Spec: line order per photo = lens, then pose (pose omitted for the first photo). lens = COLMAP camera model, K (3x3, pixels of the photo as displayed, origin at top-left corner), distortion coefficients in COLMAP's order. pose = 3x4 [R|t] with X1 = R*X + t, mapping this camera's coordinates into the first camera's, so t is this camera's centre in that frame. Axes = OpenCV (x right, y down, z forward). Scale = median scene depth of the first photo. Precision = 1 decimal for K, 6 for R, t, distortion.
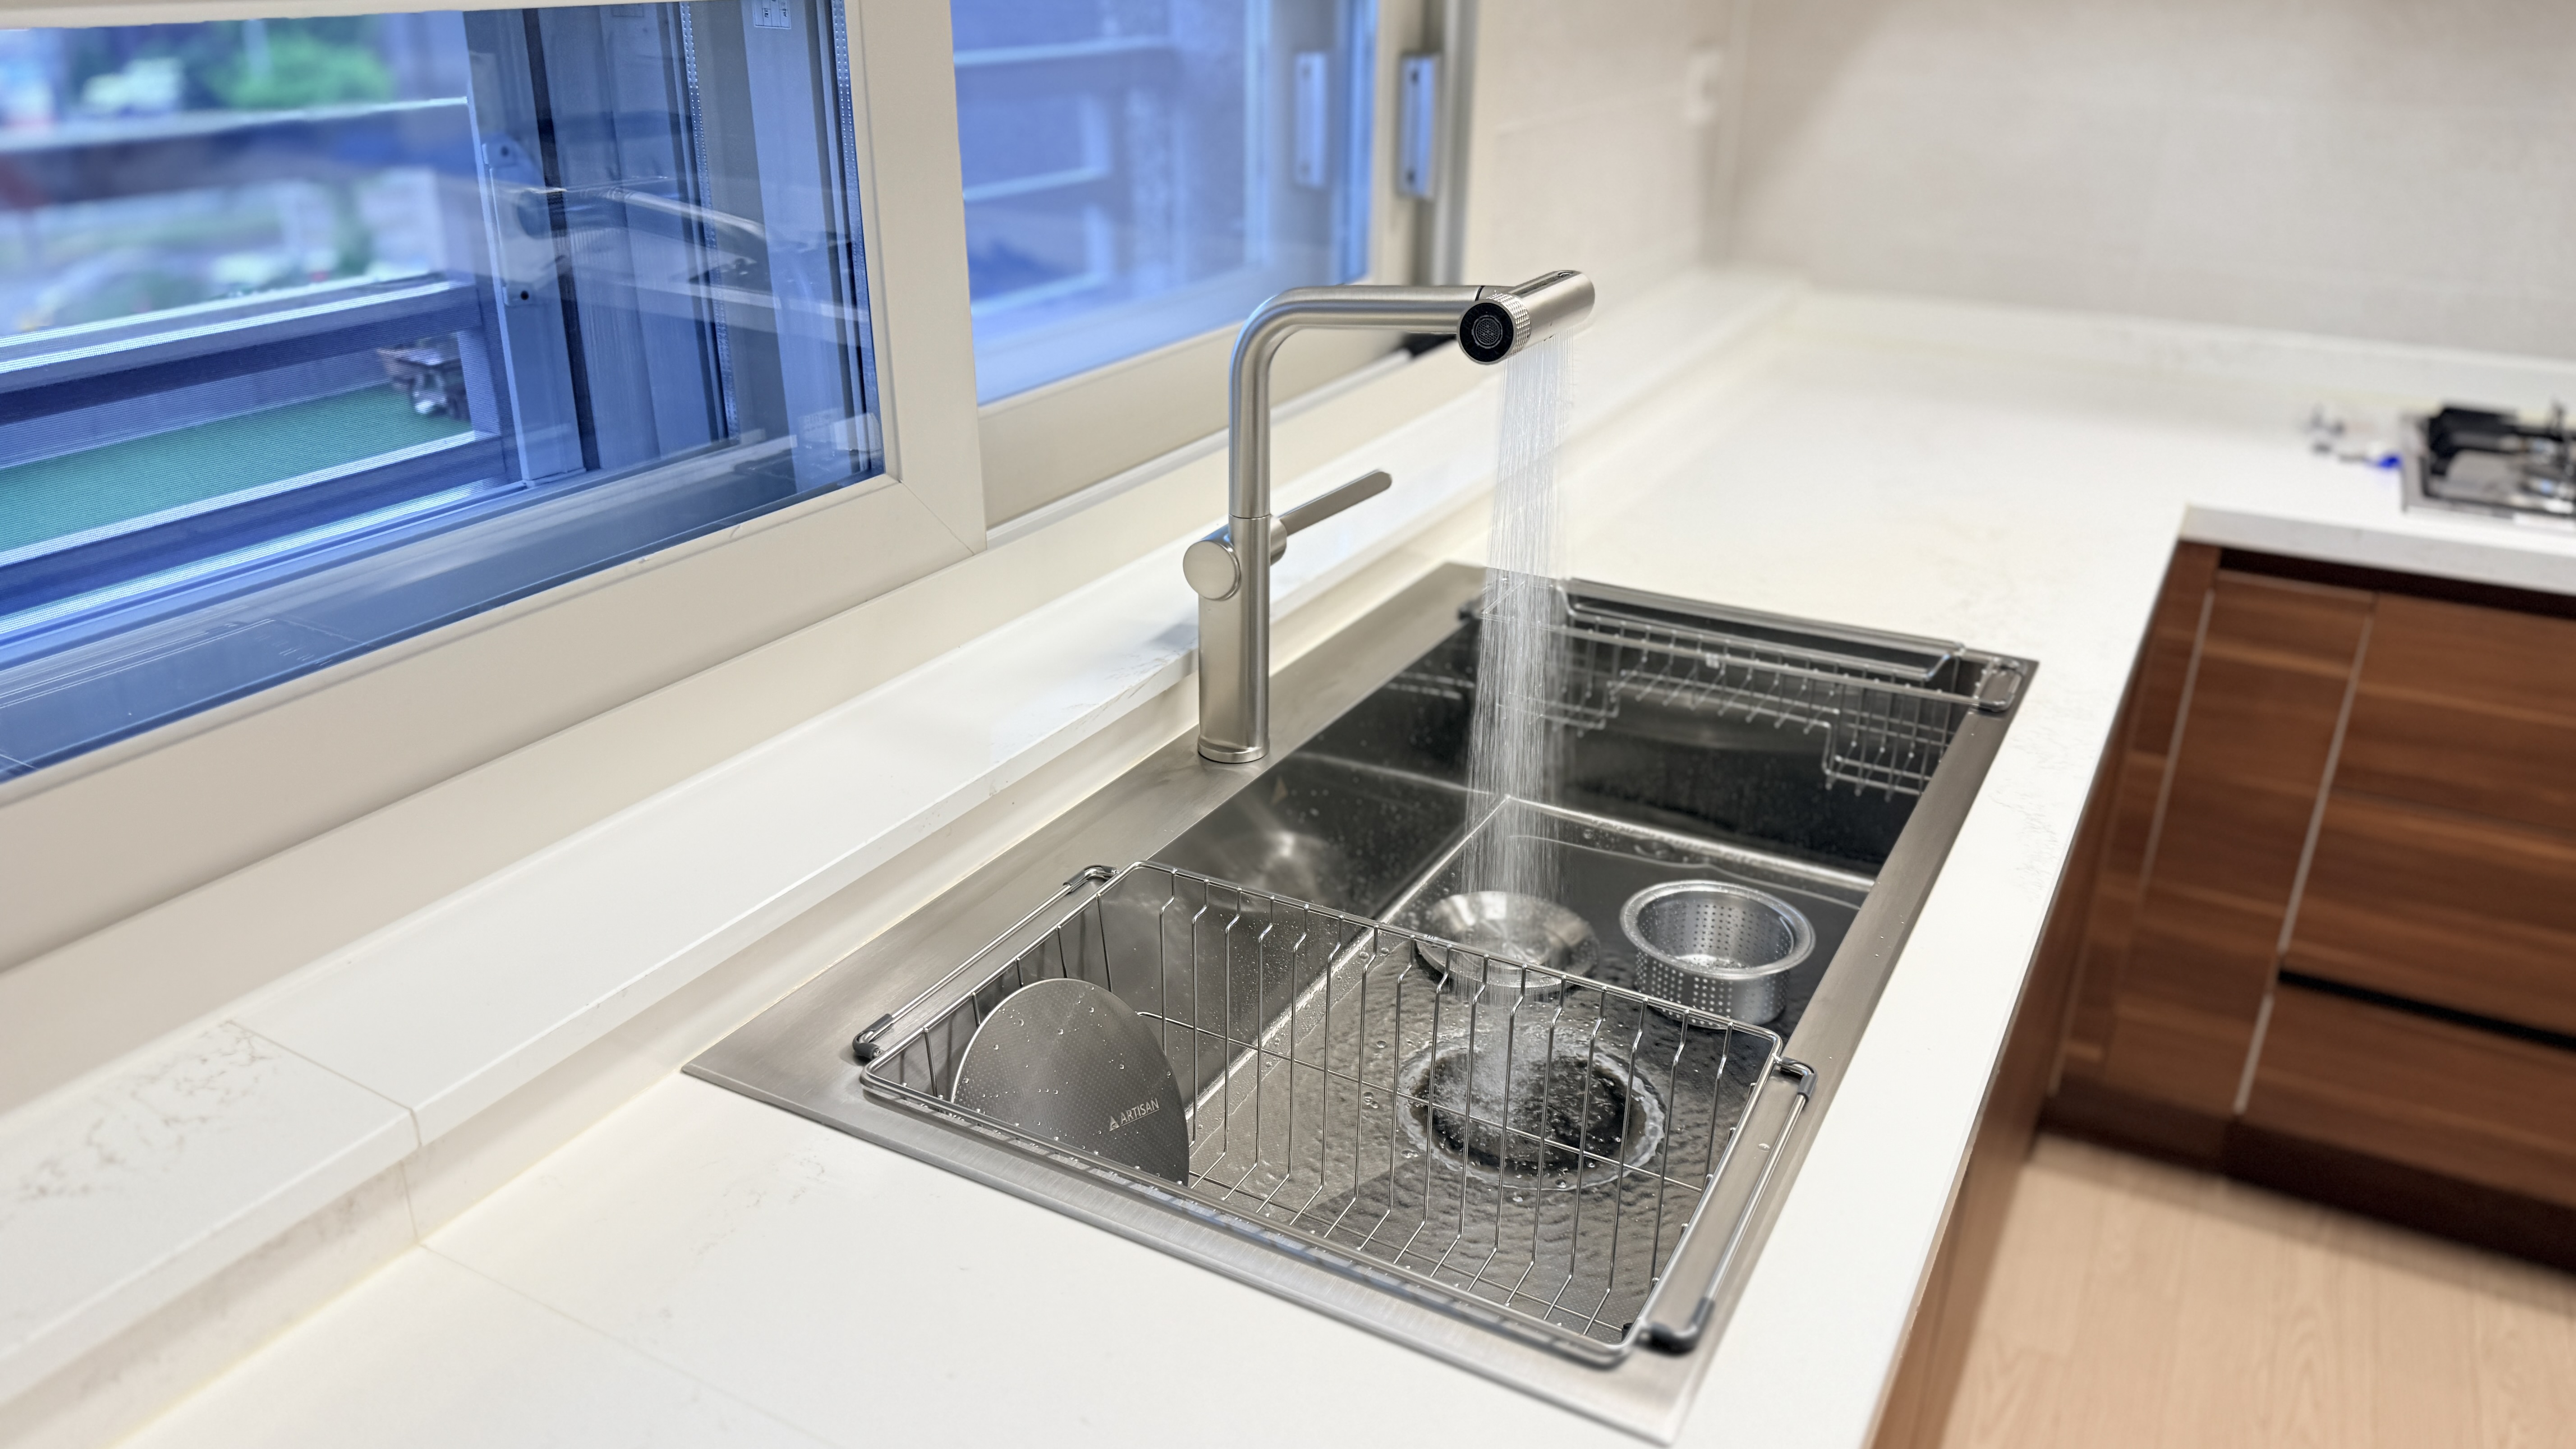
lens RADIAL K [[1806.8, 0, 1288.0], [0, 1806.8, 724.5], [0, 0, 1]] dist [0.004231, 0.005265]
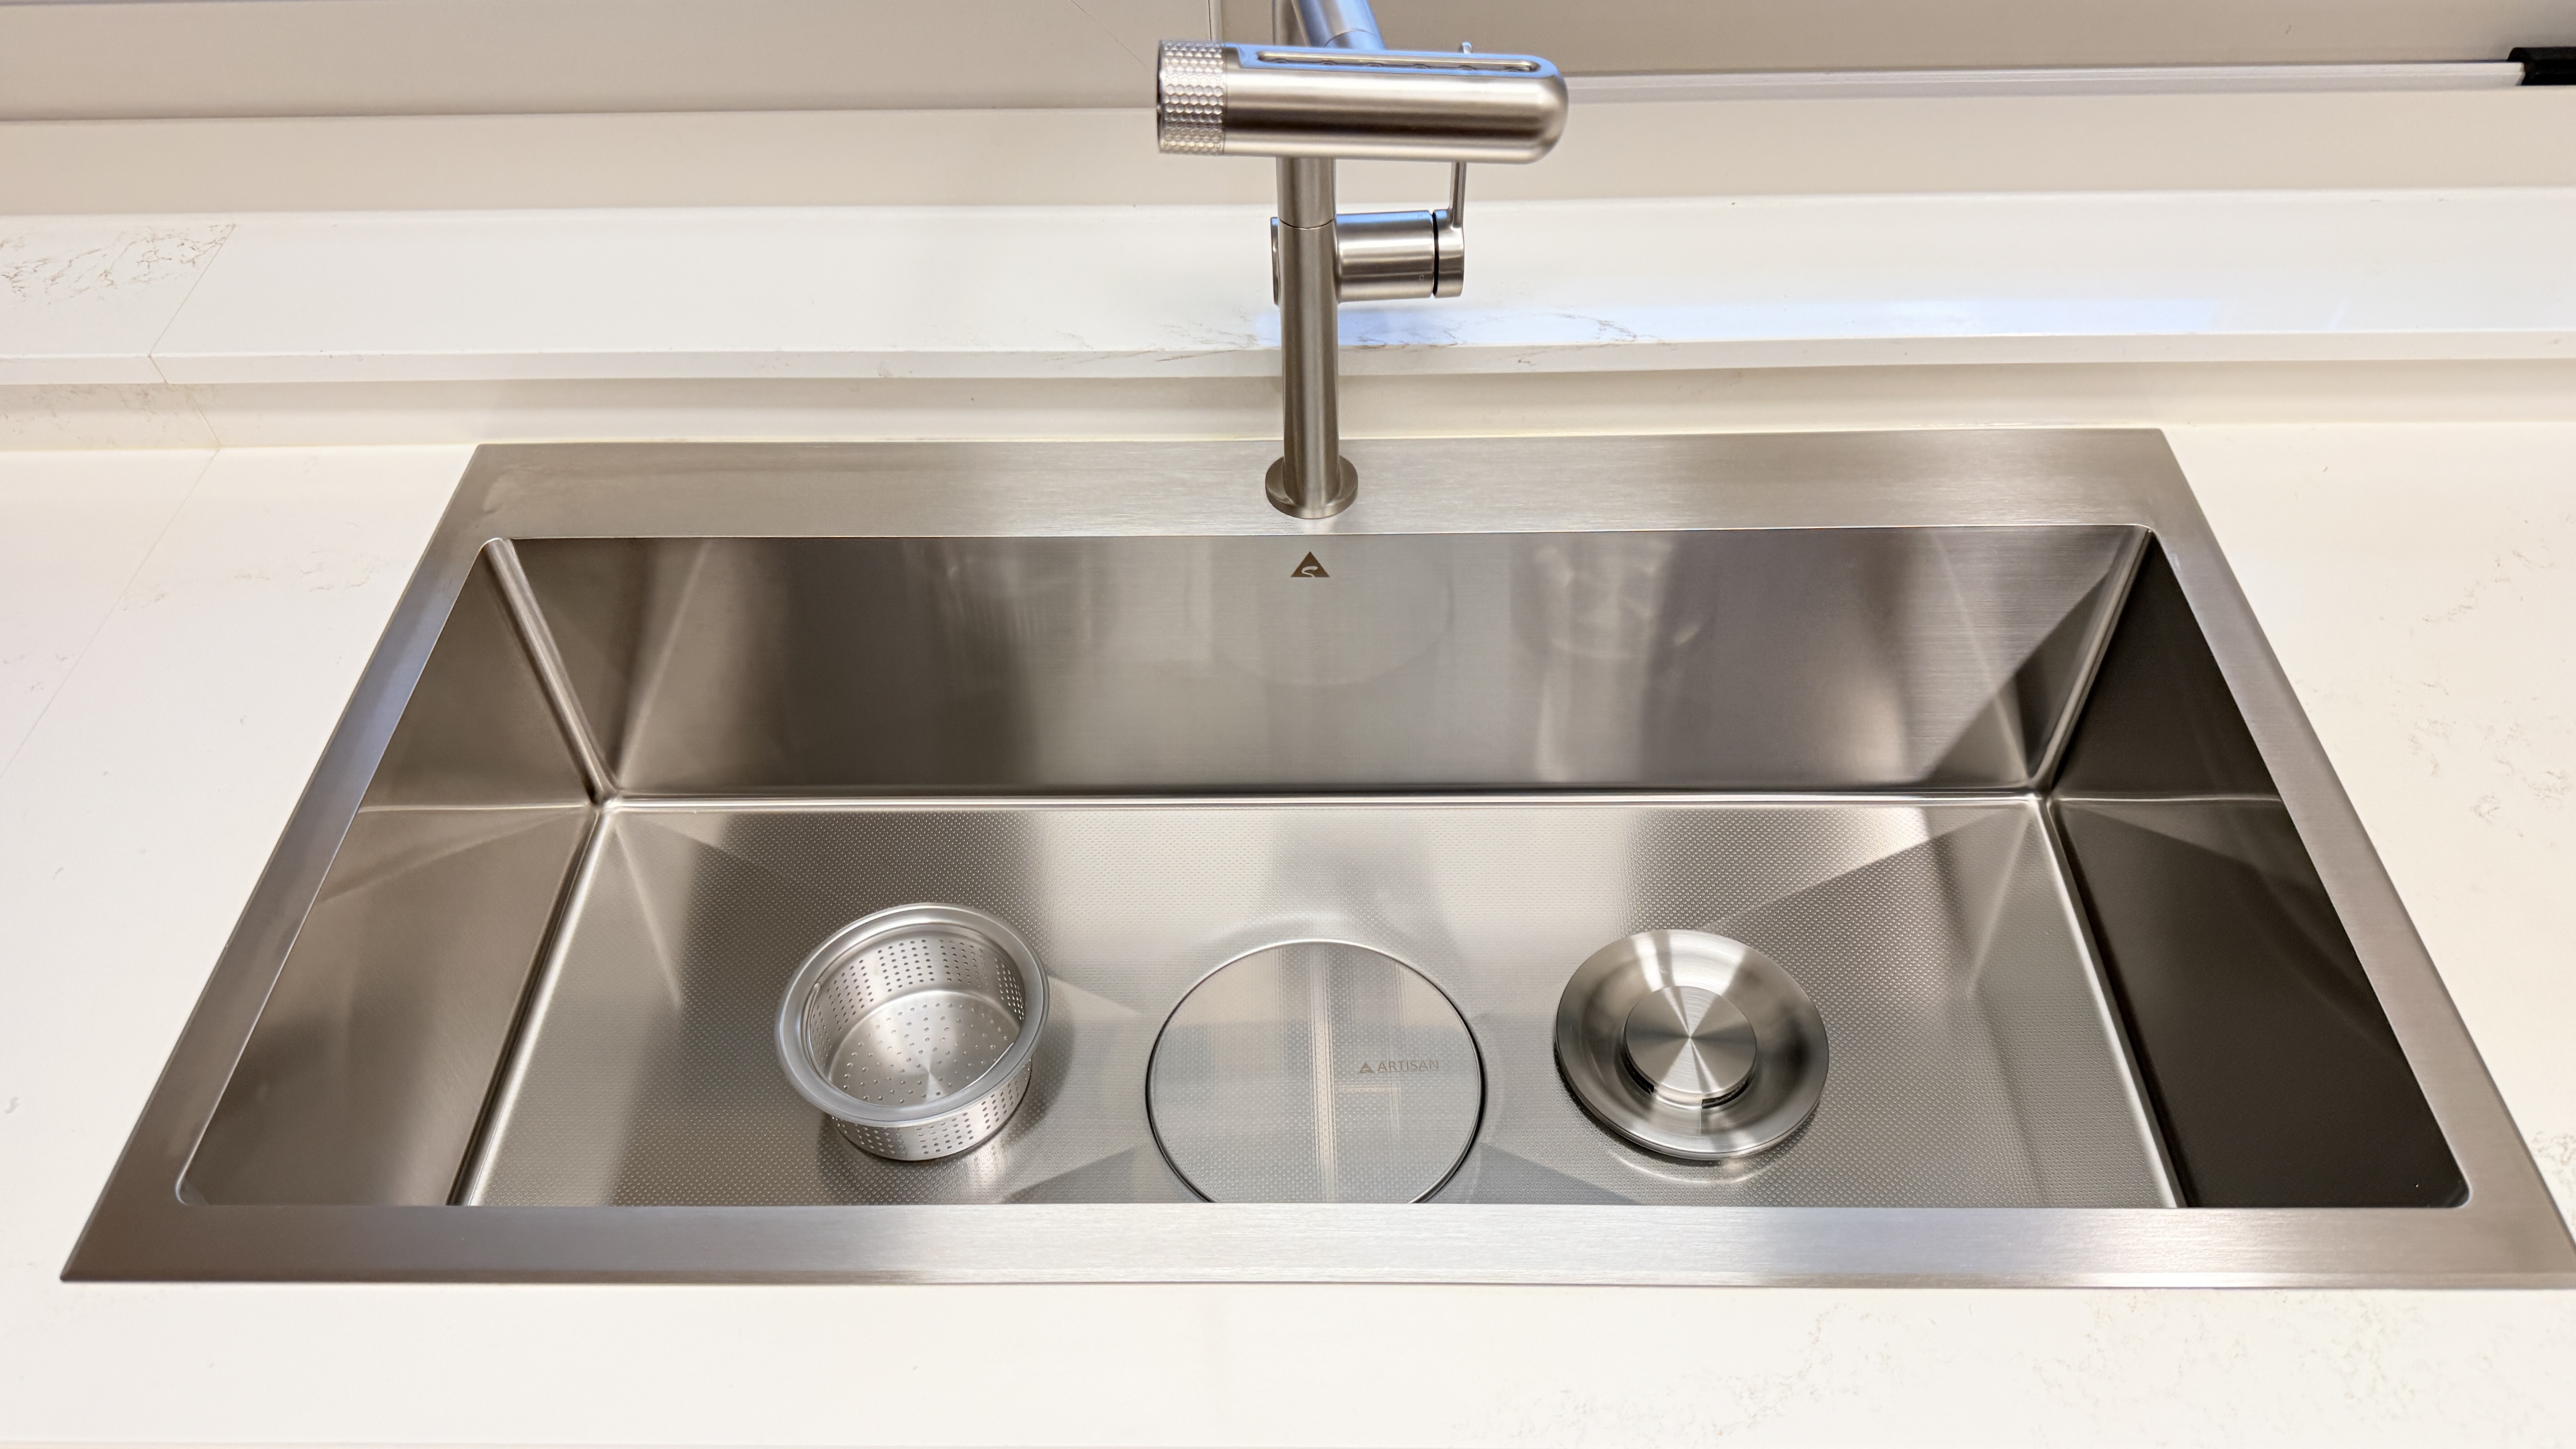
lens RADIAL K [[1806.8, 0, 1288.0], [0, 1806.8, 724.5], [0, 0, 1]] dist [0.004231, 0.005265]
pose [[0.472503, 0.626488, -0.619882, 0.732126], [-0.330087, 0.777951, 0.534635, -0.457217], [0.817181, -0.048002, 0.574379, 0.784041]]
